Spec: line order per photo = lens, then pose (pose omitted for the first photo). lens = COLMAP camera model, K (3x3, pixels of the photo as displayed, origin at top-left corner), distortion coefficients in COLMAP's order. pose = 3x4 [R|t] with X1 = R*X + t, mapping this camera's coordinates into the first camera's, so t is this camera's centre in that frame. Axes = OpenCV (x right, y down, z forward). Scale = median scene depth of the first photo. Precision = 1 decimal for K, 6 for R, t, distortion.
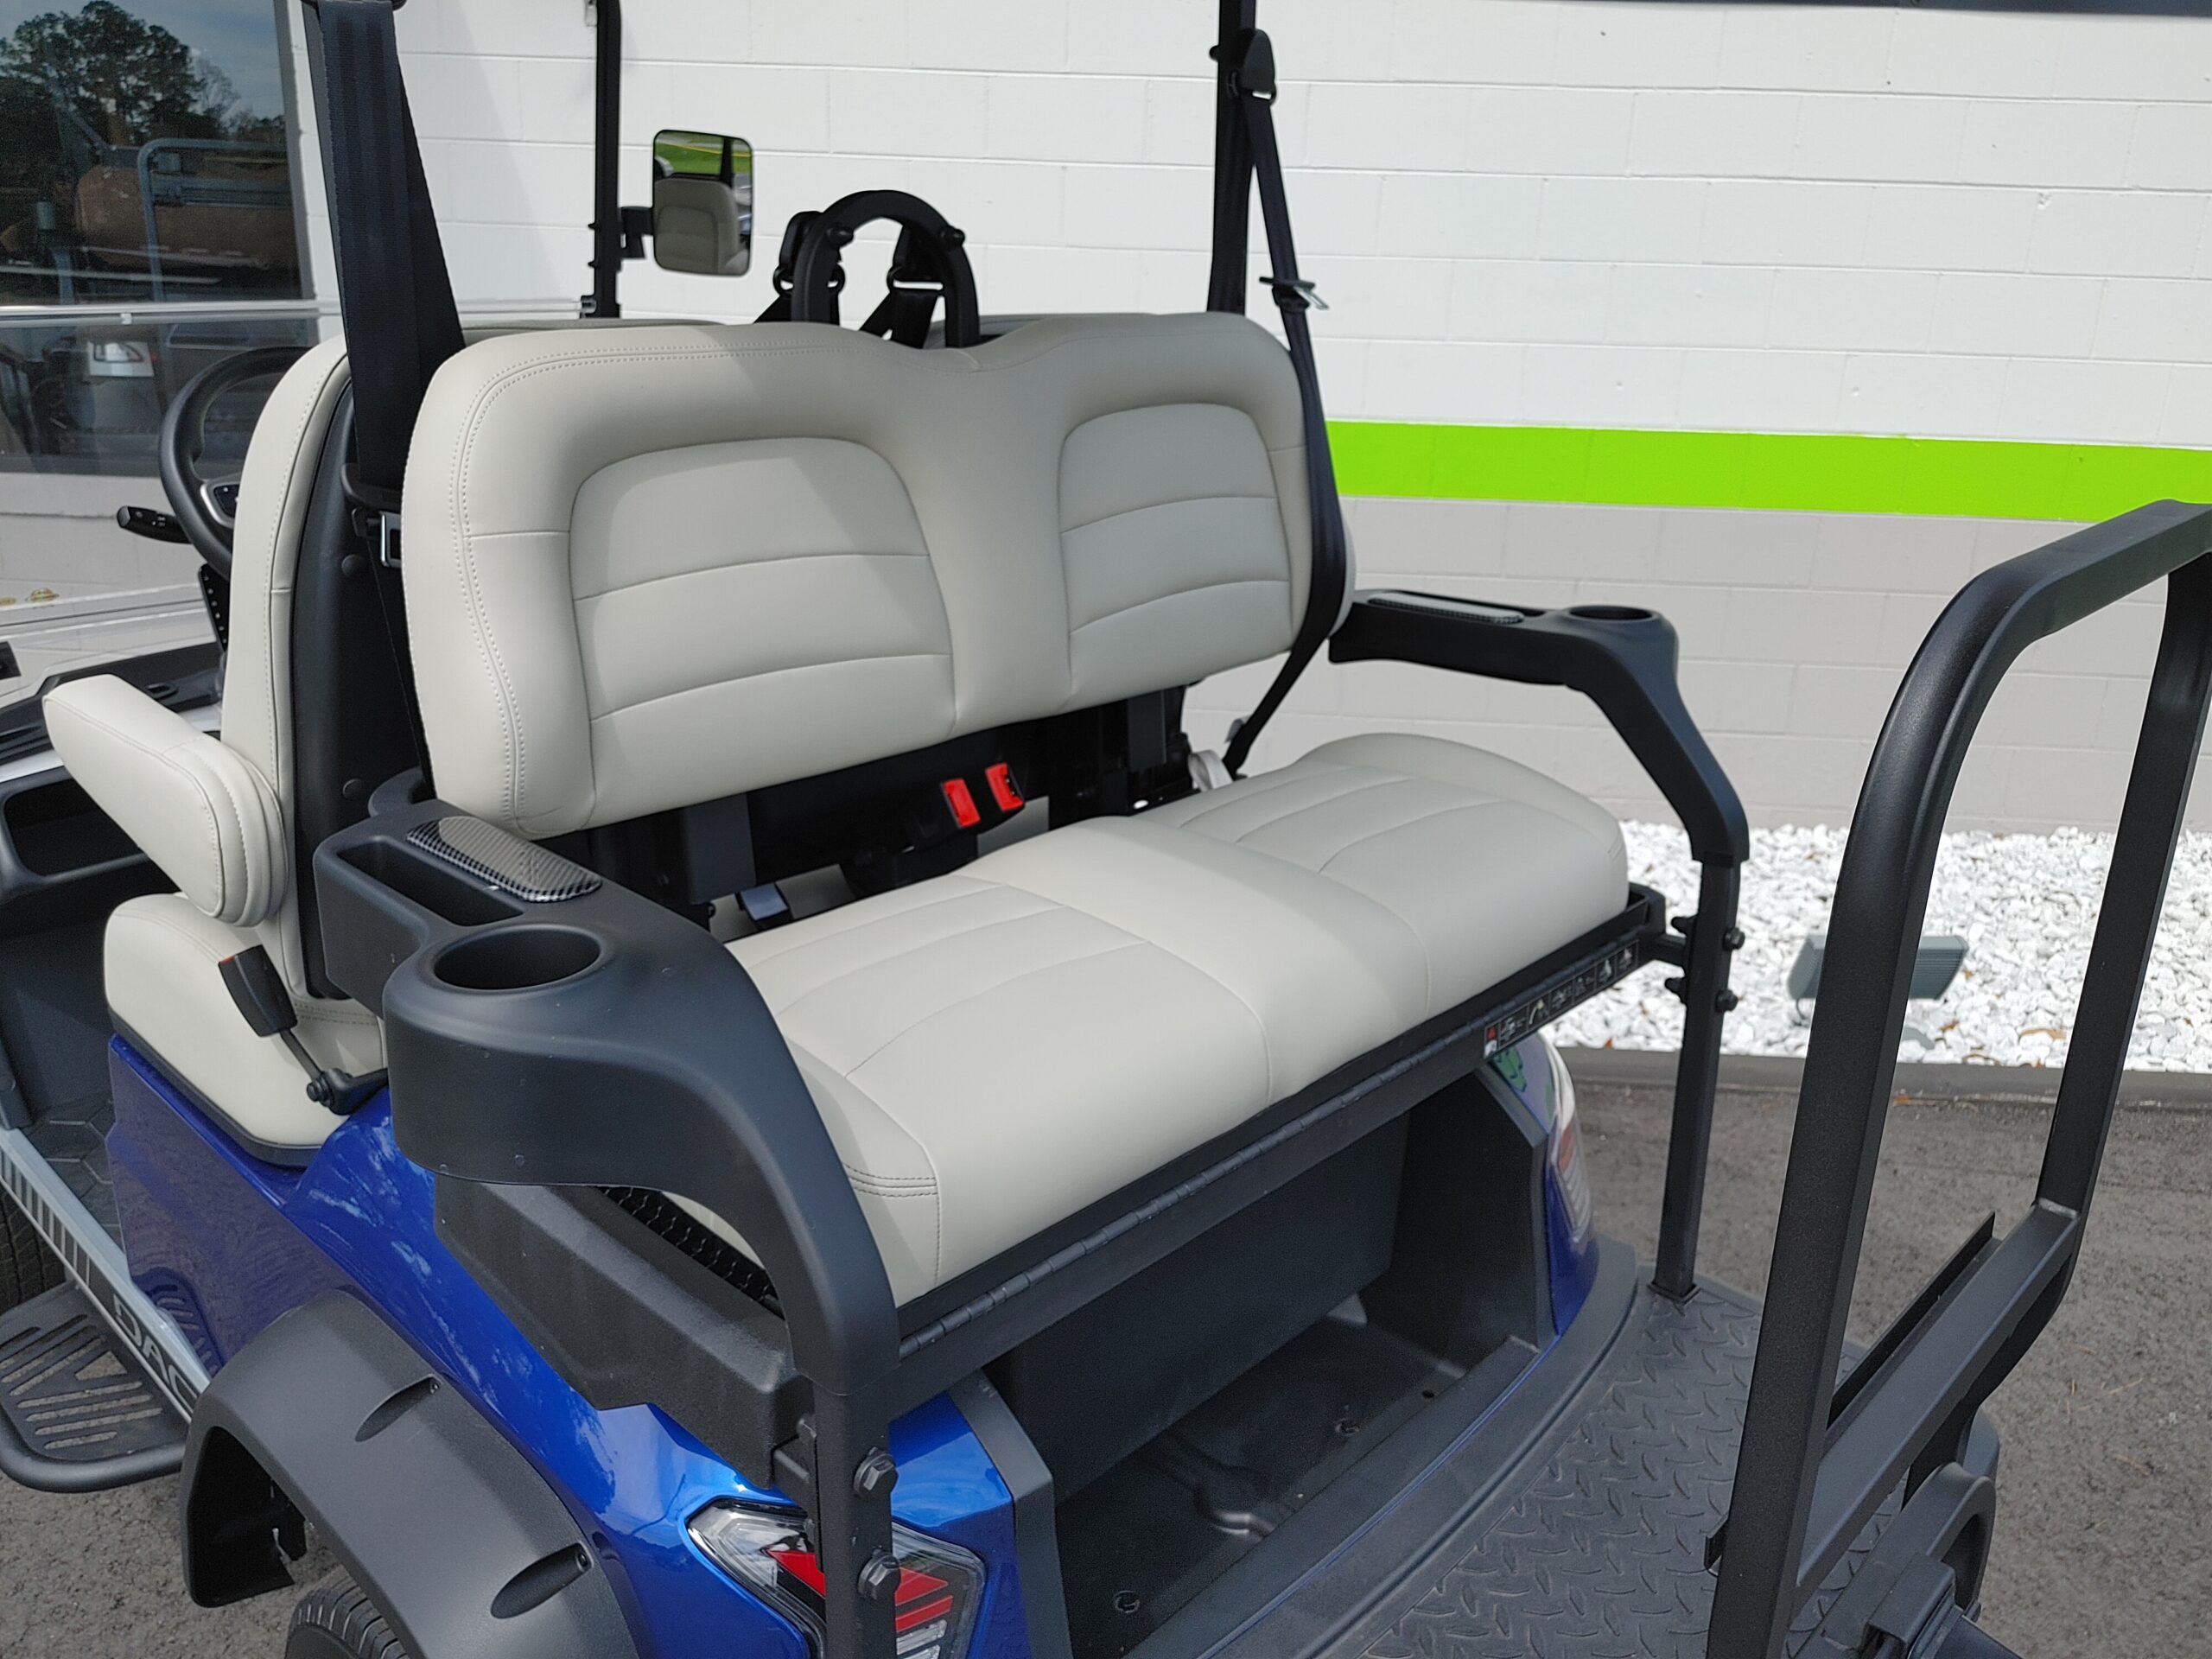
lens RADIAL K [[1679.1, 0, 1106.2], [0, 1679.1, 820.2], [0, 0, 1]] dist [0.028669, -0.030134]
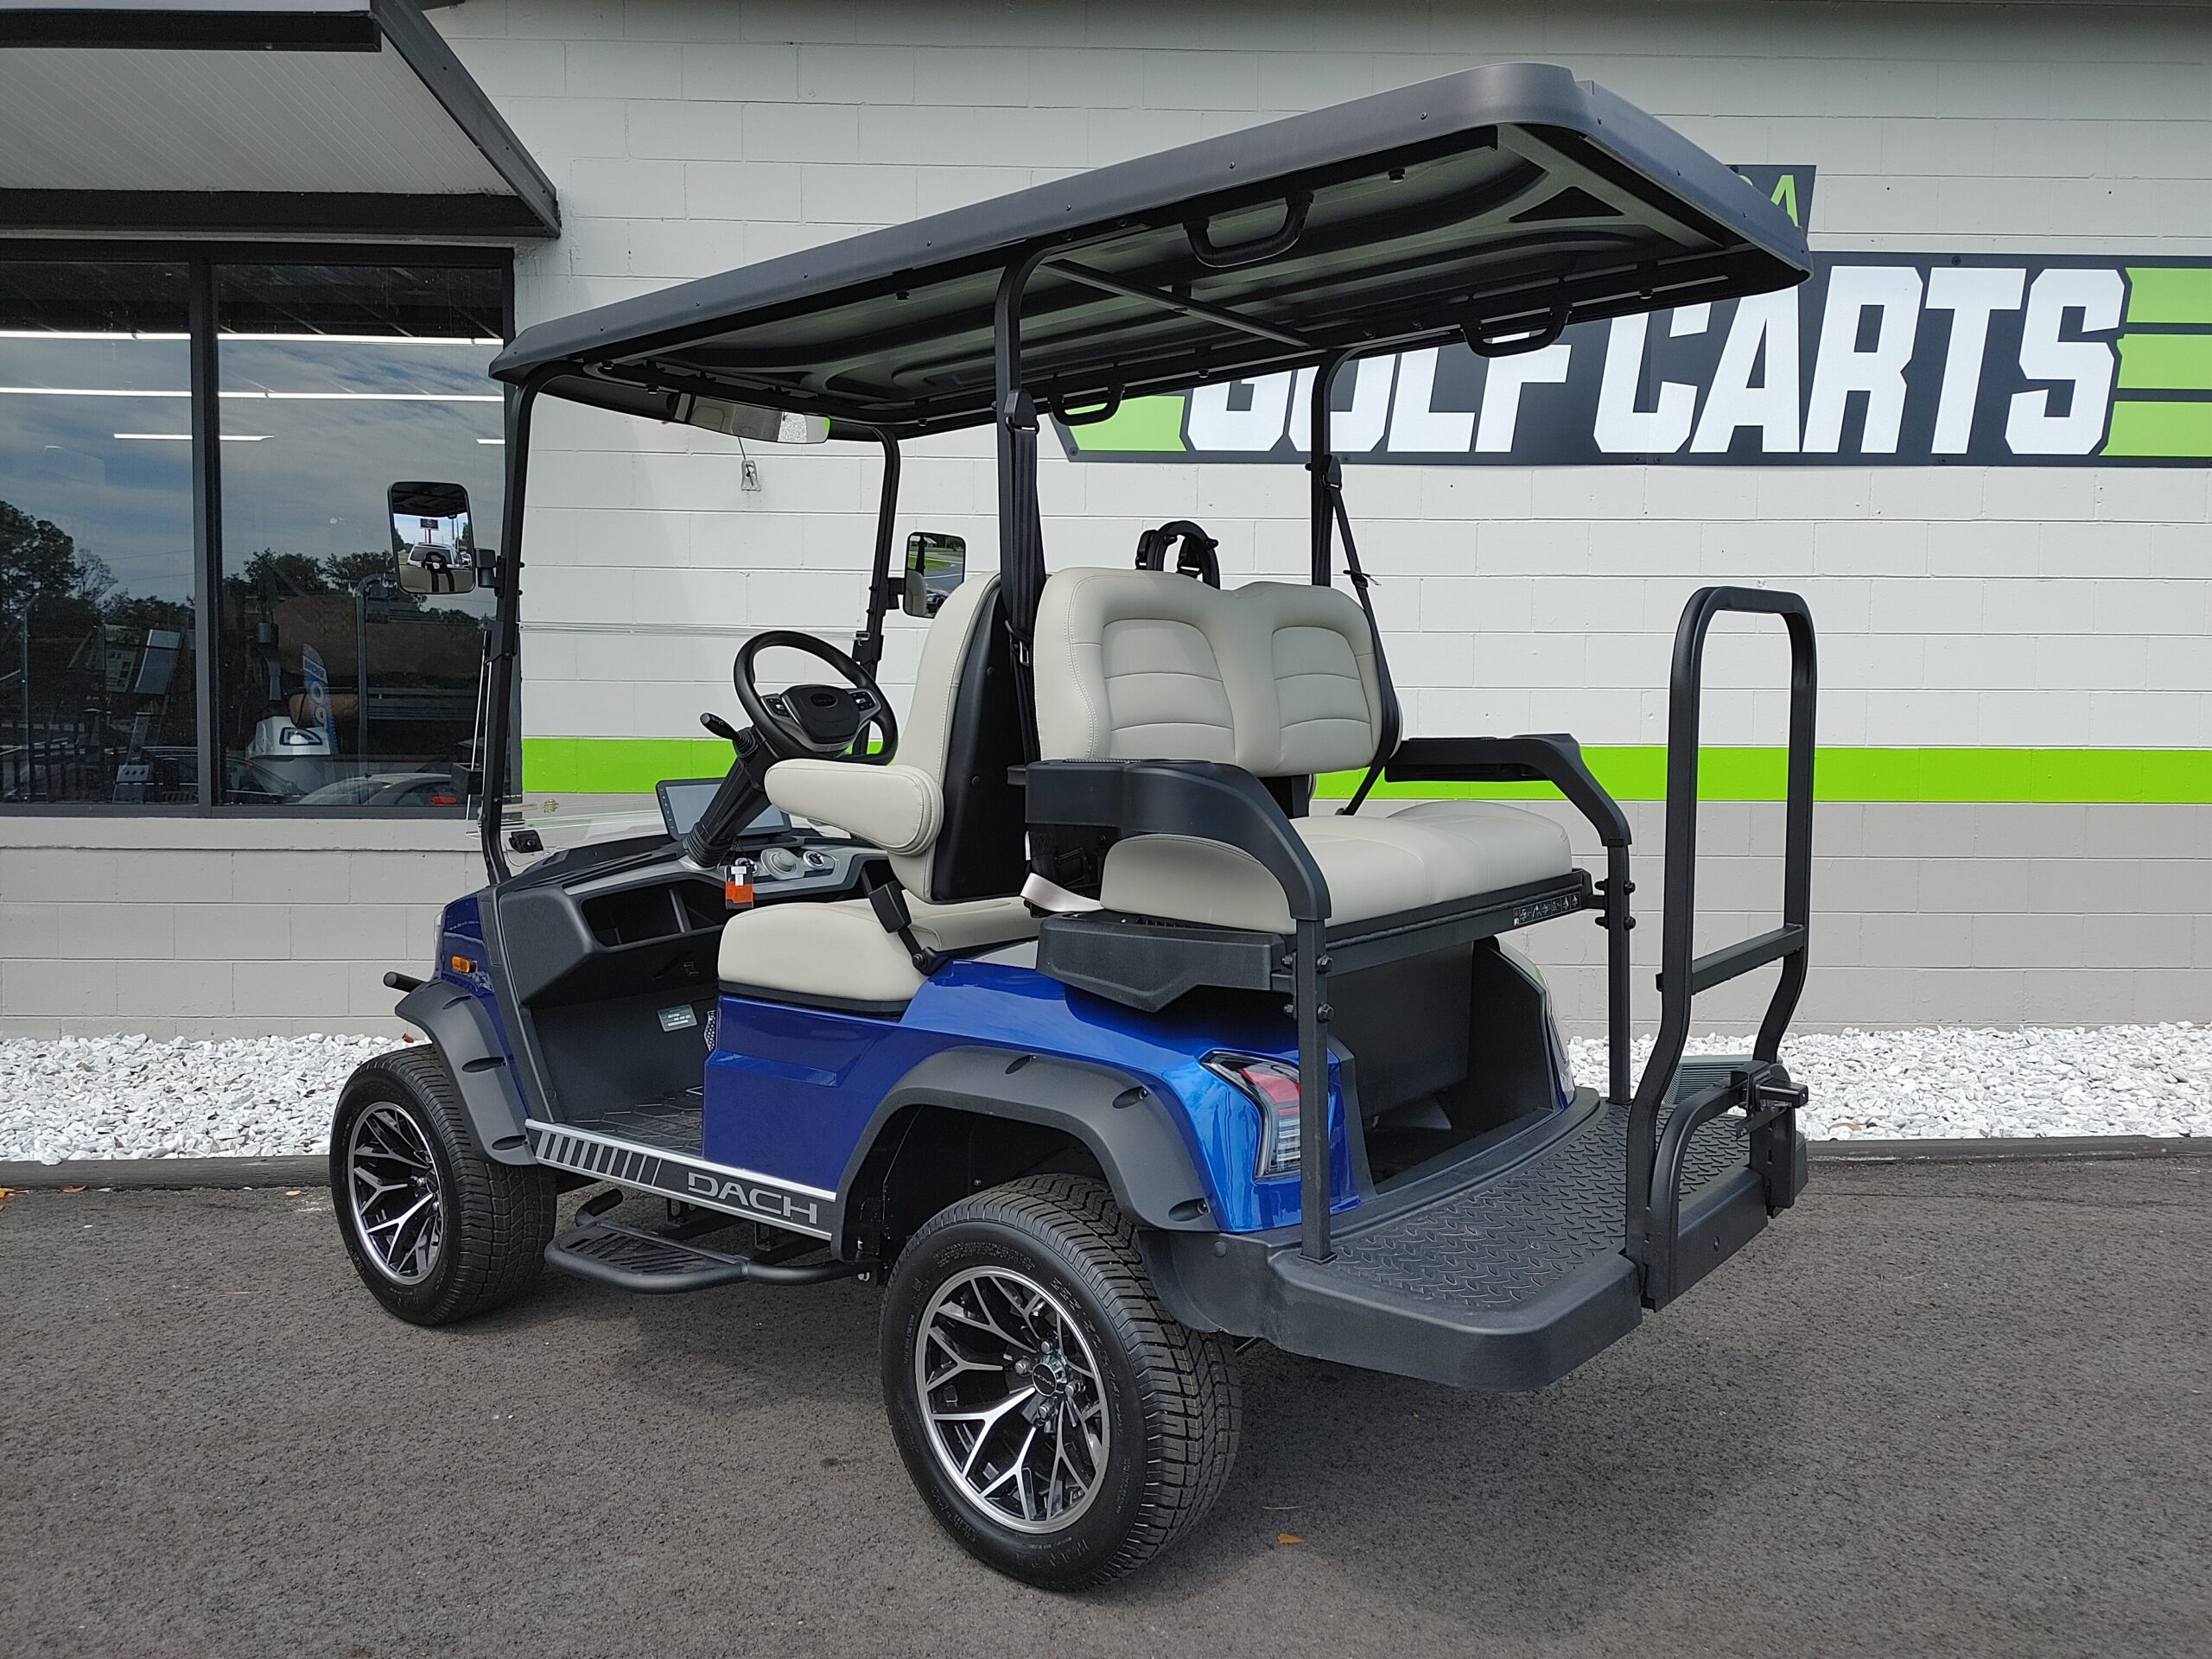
lens RADIAL K [[1679.1, 0, 1101.2], [0, 1679.1, 823.9], [0, 0, 1]] dist [0.028669, -0.030134]
pose [[0.994908, -0.038254, 0.093244, -0.354625], [0.060274, 0.967324, -0.246275, 0.393153], [-0.080776, 0.250641, 0.964704, -0.718237]]
